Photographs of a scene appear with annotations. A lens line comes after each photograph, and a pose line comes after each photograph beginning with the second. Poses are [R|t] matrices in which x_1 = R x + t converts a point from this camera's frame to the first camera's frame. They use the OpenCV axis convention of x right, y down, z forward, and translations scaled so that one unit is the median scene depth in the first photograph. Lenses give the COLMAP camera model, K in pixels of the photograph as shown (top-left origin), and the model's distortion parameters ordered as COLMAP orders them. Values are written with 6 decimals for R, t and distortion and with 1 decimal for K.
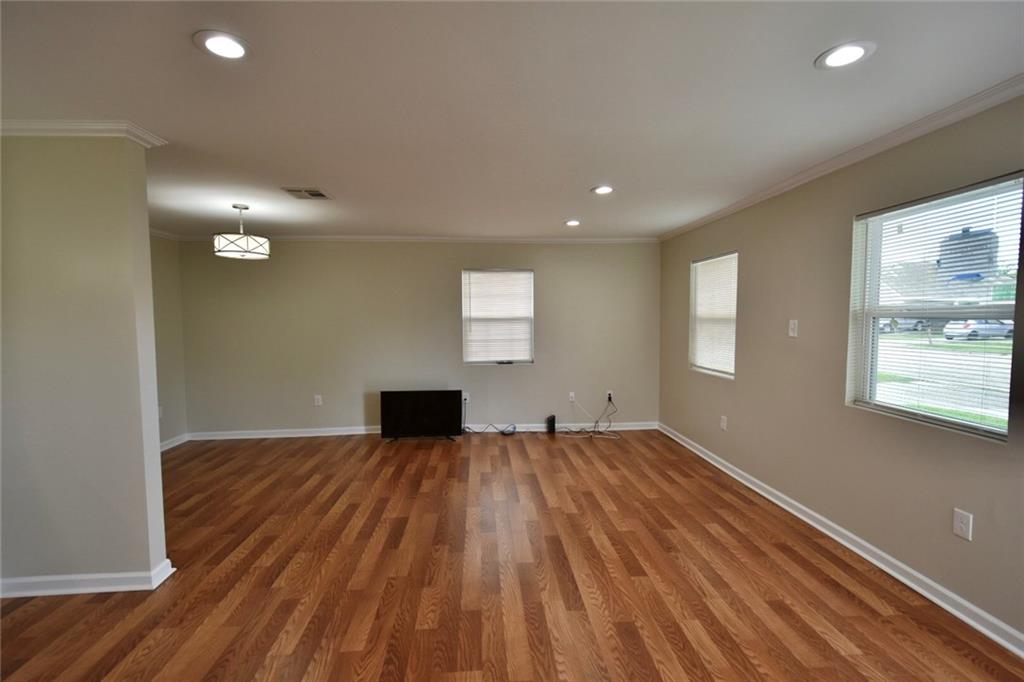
lens RADIAL K [[446.9, 0, 512.8], [0, 446.9, 344.7], [0, 0, 1]] dist [0.002024, -0.004752]
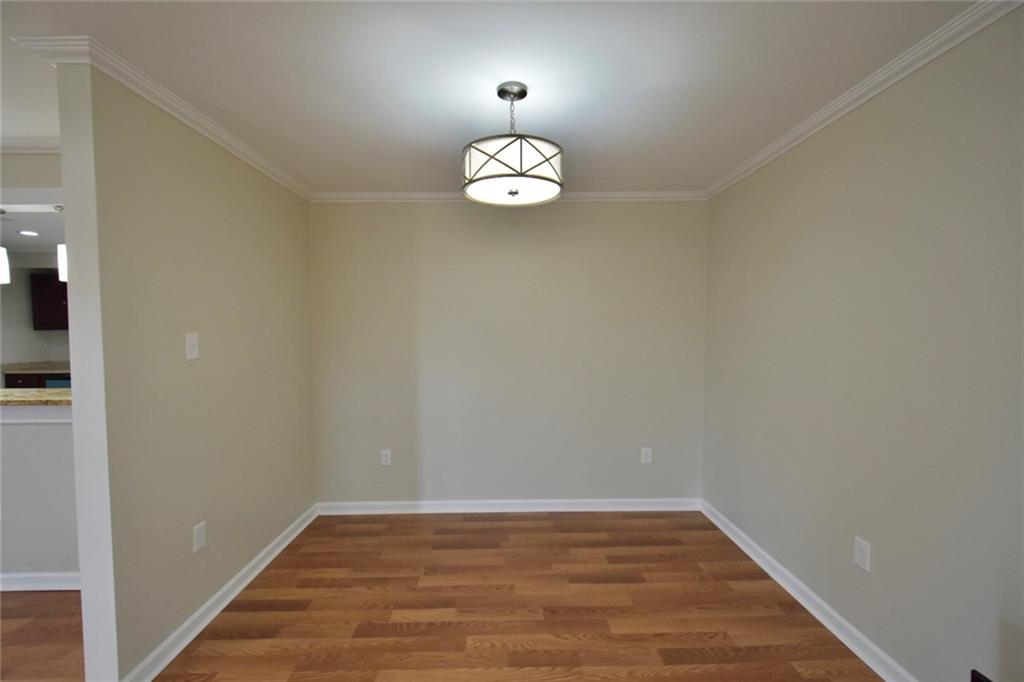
lens RADIAL K [[447.1, 0, 511.0], [0, 447.1, 347.0], [0, 0, 1]] dist [0.001259, -0.004113]
pose [[-0.044459, 0.056775, -0.997397, -0.098949], [-0.056348, 0.996652, 0.059244, -0.056323], [0.997421, 0.058835, -0.041111, 0.922534]]
